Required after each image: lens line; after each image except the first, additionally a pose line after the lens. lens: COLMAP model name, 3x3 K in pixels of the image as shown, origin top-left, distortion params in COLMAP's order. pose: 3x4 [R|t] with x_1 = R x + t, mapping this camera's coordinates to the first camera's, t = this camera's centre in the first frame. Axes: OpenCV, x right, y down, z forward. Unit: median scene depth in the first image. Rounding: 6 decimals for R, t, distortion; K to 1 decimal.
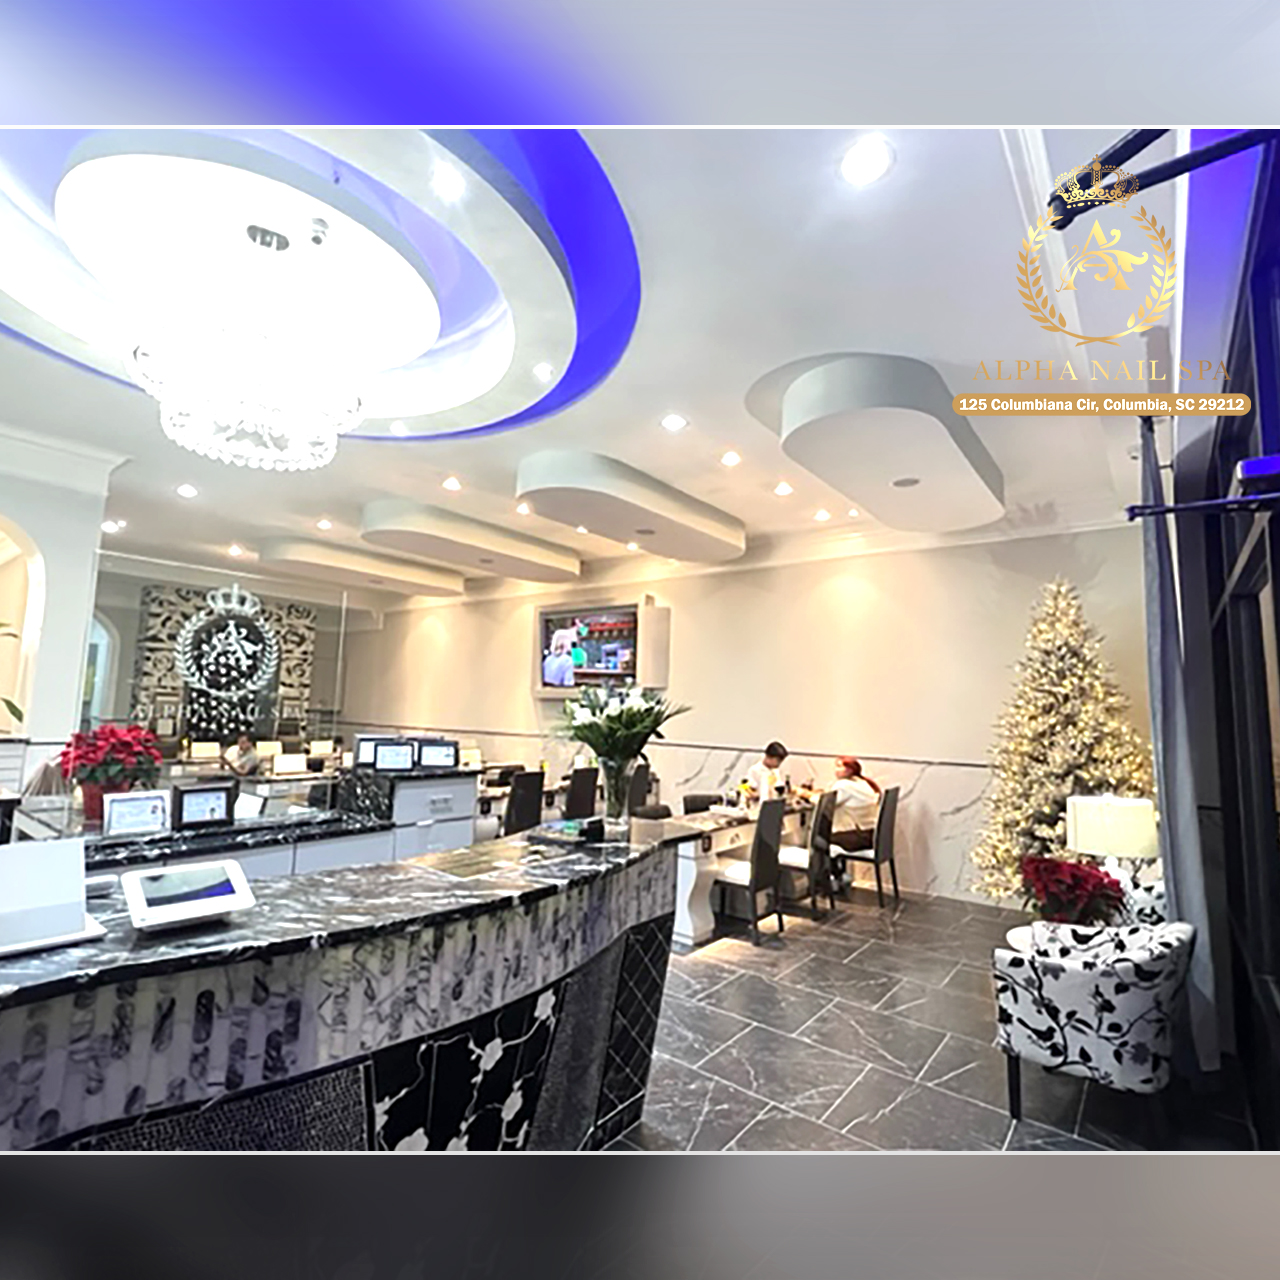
lens RADIAL K [[673.3, 0, 638.2], [0, 673.3, 642.2], [0, 0, 1]] dist [0.002817, -0.000806]
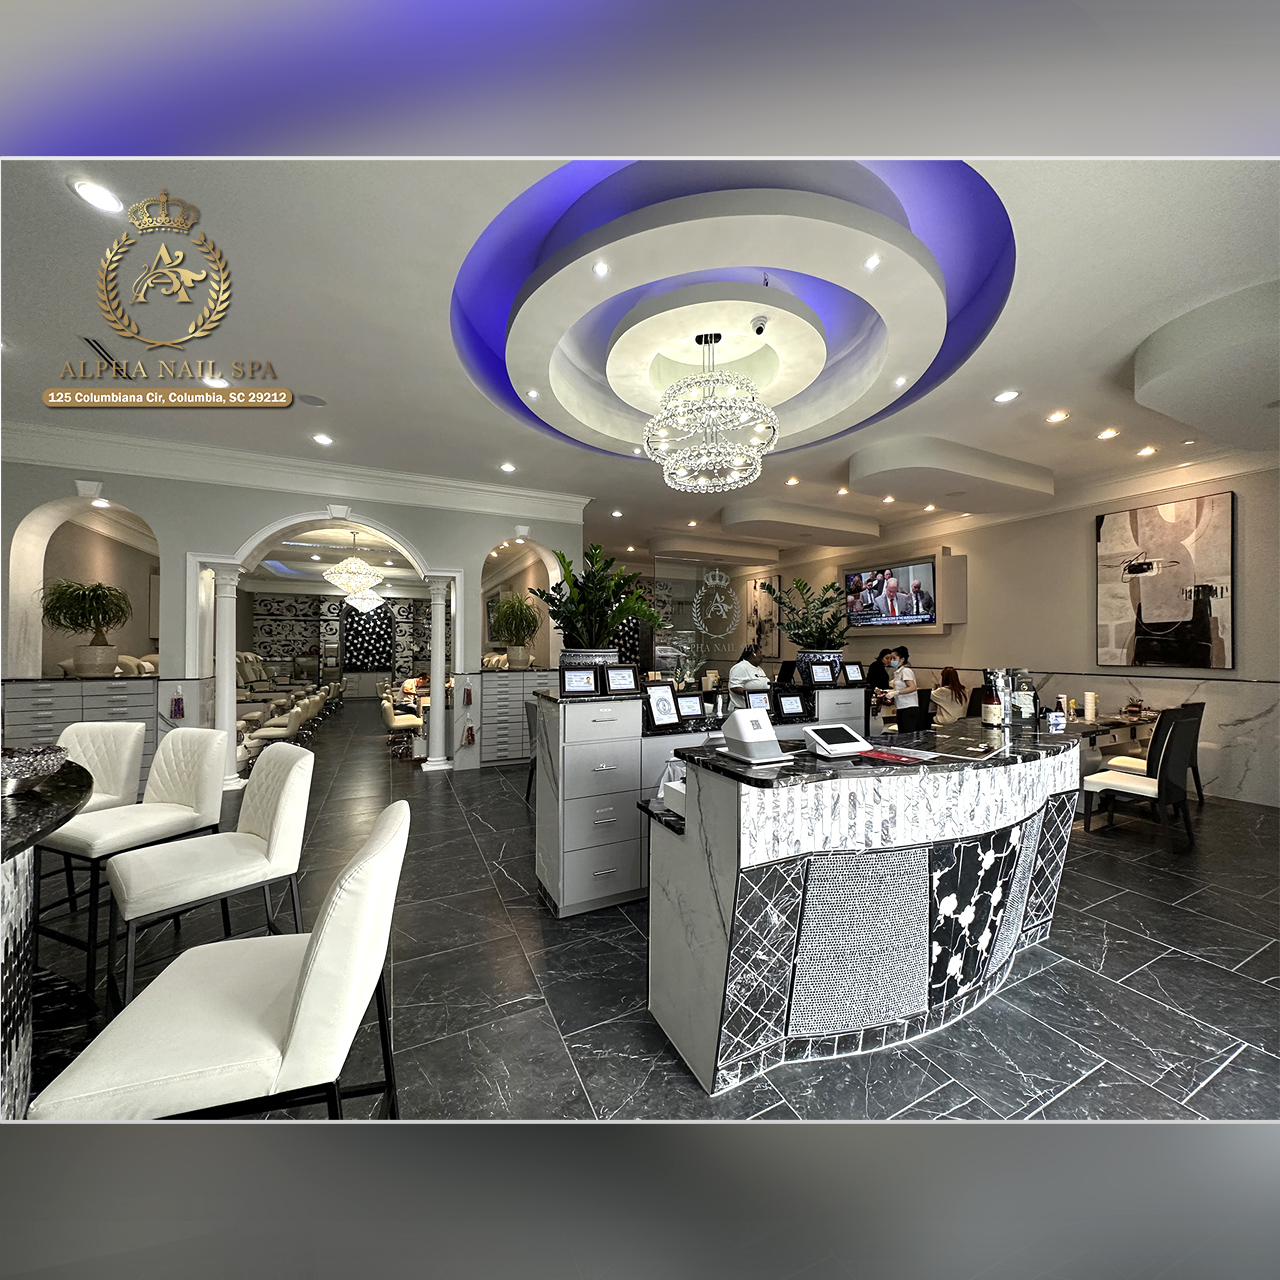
lens RADIAL K [[514.8, 0, 642.8], [0, 514.8, 640.3], [0, 0, 1]] dist [-0.002046, 0.000237]
pose [[0.902031, -0.037165, -0.430068, -0.383970], [0.072355, 0.995209, 0.065758, -0.014999], [0.425564, -0.090433, 0.900398, -0.319709]]
